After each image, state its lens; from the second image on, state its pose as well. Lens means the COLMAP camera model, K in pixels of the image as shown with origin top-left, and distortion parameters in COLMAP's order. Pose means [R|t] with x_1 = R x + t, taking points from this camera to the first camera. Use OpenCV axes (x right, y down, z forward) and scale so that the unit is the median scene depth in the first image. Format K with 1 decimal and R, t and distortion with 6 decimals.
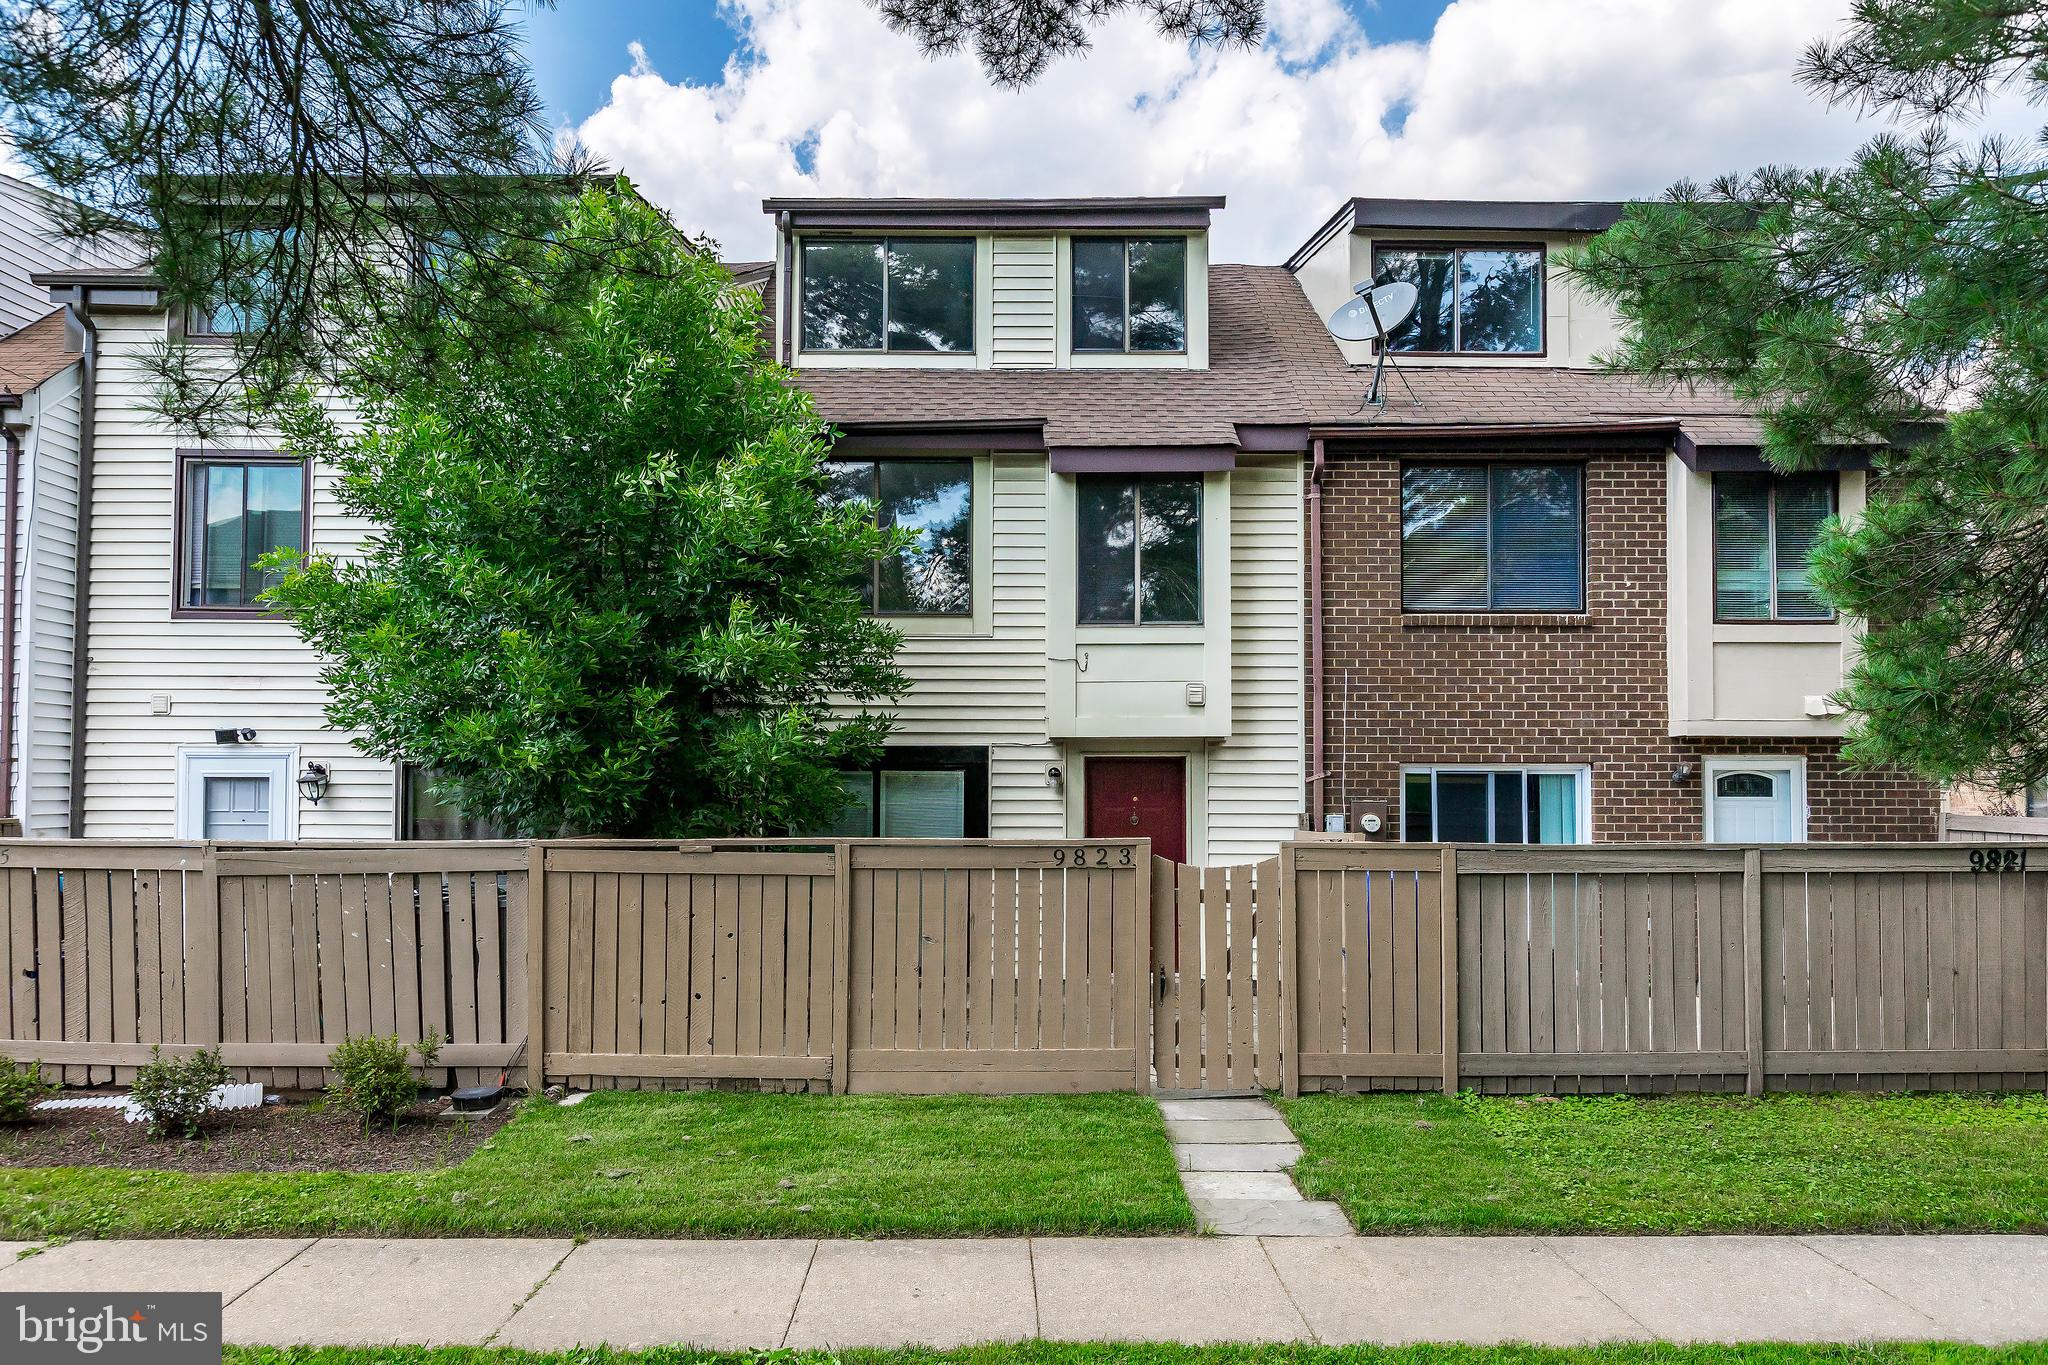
lens RADIAL K [[1251.6, 0, 999.3], [0, 1251.6, 771.1], [0, 0, 1]] dist [-0.003277, -0.001953]
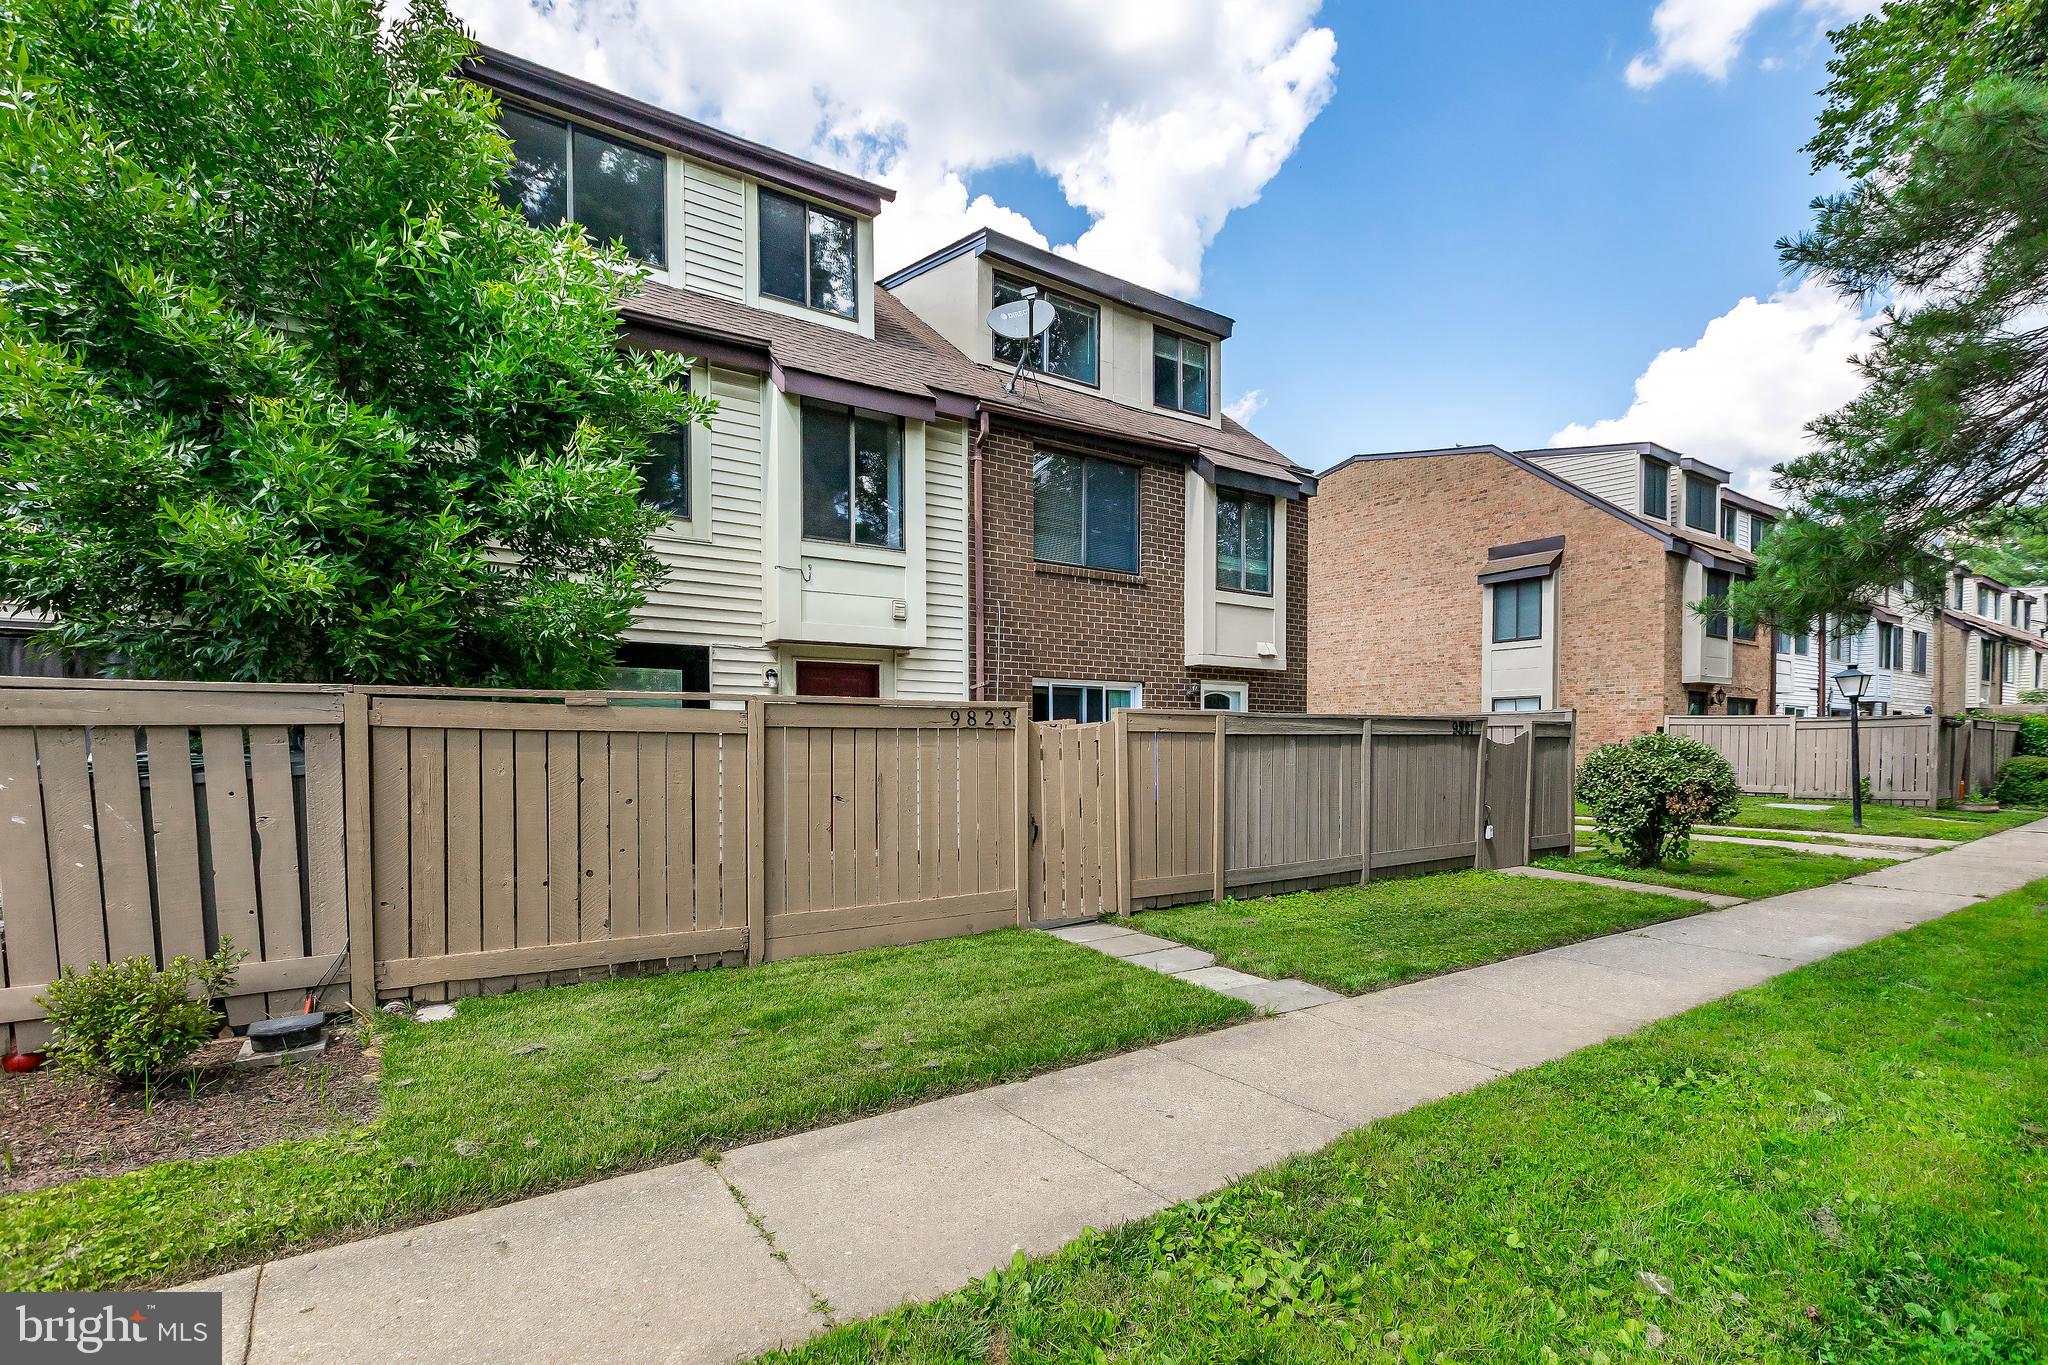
lens RADIAL K [[918.8, 0, 1004.9], [0, 918.8, 776.2], [0, 0, 1]] dist [0.001042, 0.000222]
pose [[0.832110, -0.017823, 0.554325, -0.244635], [-0.005942, 0.999140, 0.041045, 0.059562], [-0.554579, -0.037448, 0.831288, 0.221785]]
